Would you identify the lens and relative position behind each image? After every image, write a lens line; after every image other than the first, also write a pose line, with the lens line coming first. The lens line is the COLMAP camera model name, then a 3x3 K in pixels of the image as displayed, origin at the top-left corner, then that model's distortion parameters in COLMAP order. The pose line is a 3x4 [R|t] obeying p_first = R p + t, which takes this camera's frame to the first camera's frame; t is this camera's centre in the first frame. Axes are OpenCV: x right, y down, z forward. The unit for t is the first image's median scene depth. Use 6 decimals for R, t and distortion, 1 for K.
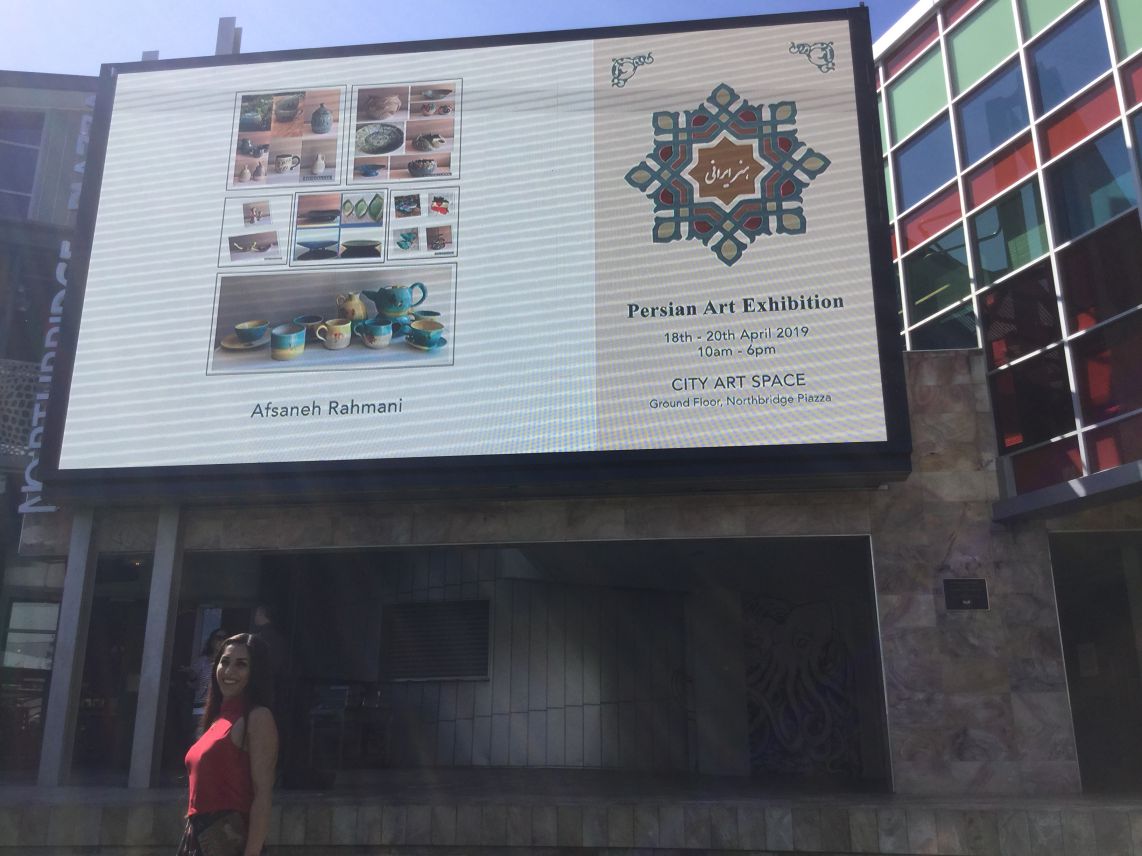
lens RADIAL K [[1048.6, 0, 571.0], [0, 1048.6, 428.0], [0, 0, 1]] dist [0.155572, -0.323940]
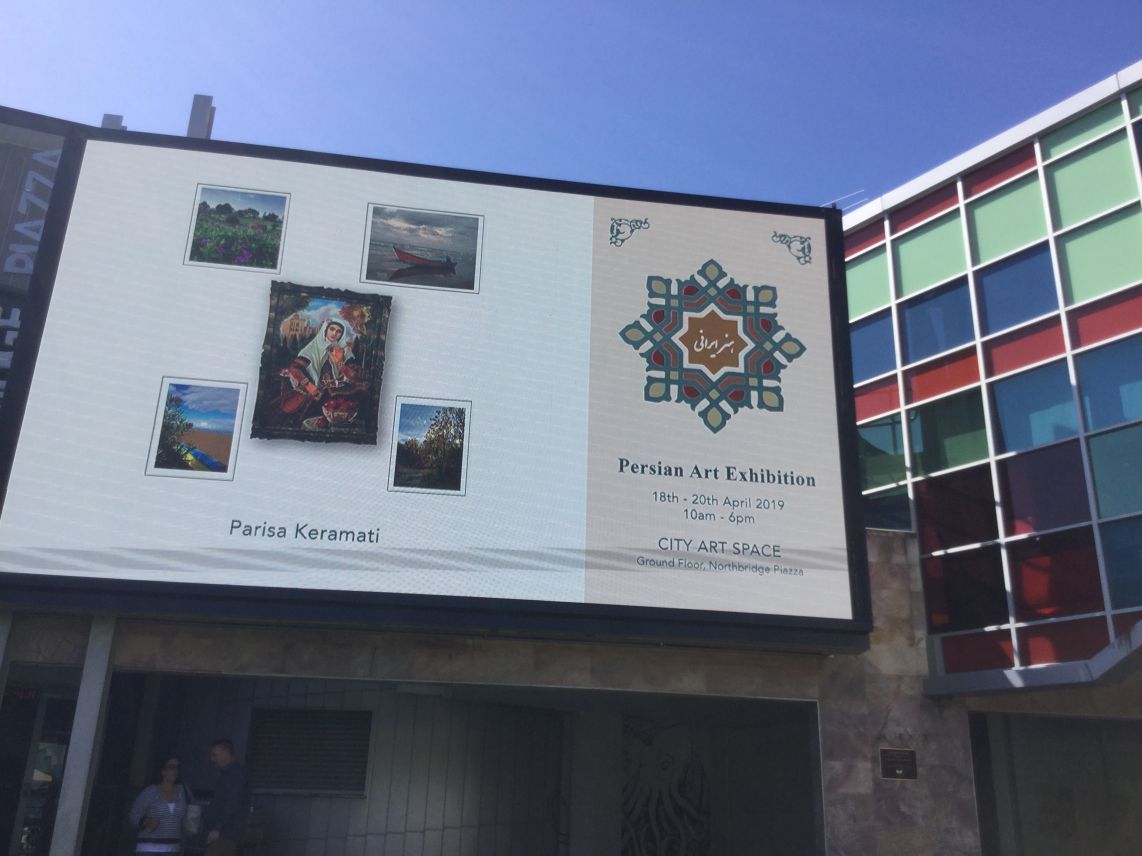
lens RADIAL K [[1048.6, 0, 571.0], [0, 1048.6, 428.0], [0, 0, 1]] dist [0.155572, -0.323940]
pose [[0.967342, 0.115951, 0.225399, -0.225260], [-0.104039, 0.992507, -0.064070, -0.075318], [-0.231139, 0.038528, 0.972158, 0.005951]]
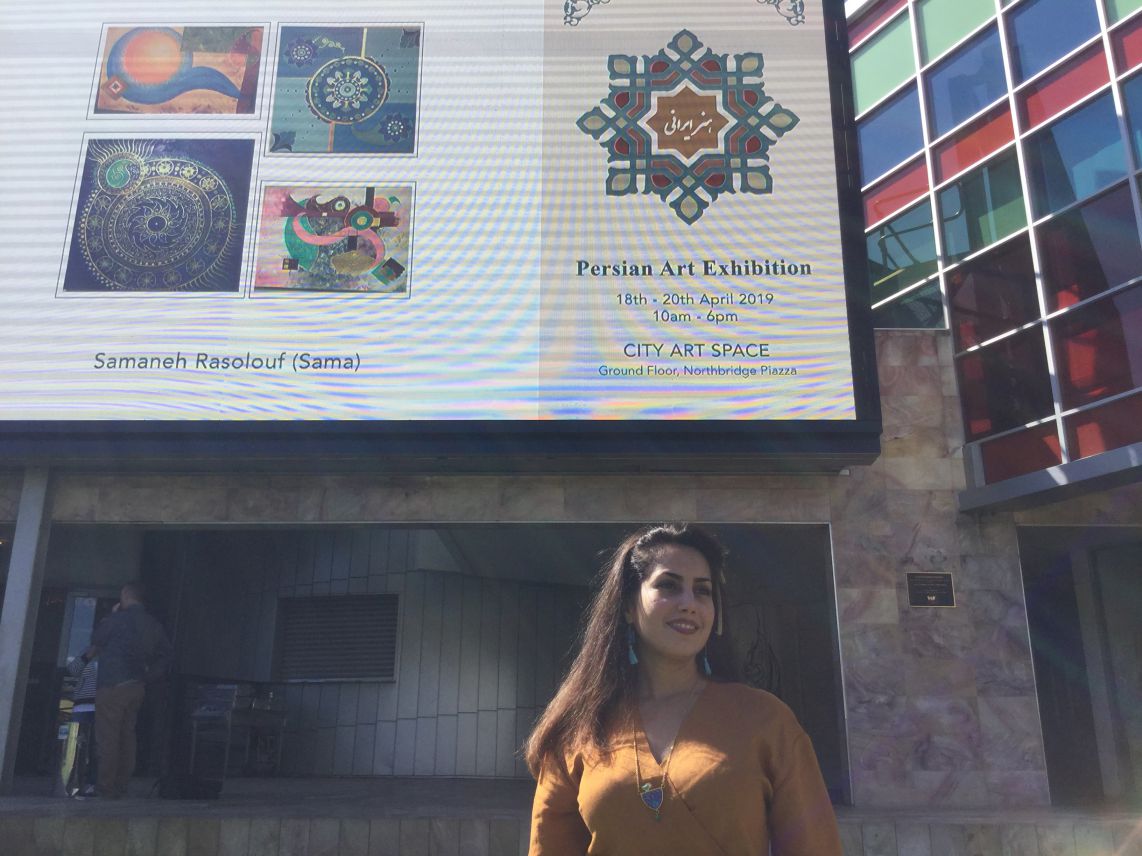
lens RADIAL K [[1048.6, 0, 571.0], [0, 1048.6, 428.0], [0, 0, 1]] dist [0.155572, -0.323940]
pose [[0.994741, 0.037284, 0.095398, -0.031379], [-0.036184, 0.999257, -0.013244, 0.037250], [-0.095820, 0.009722, 0.995351, 0.103037]]
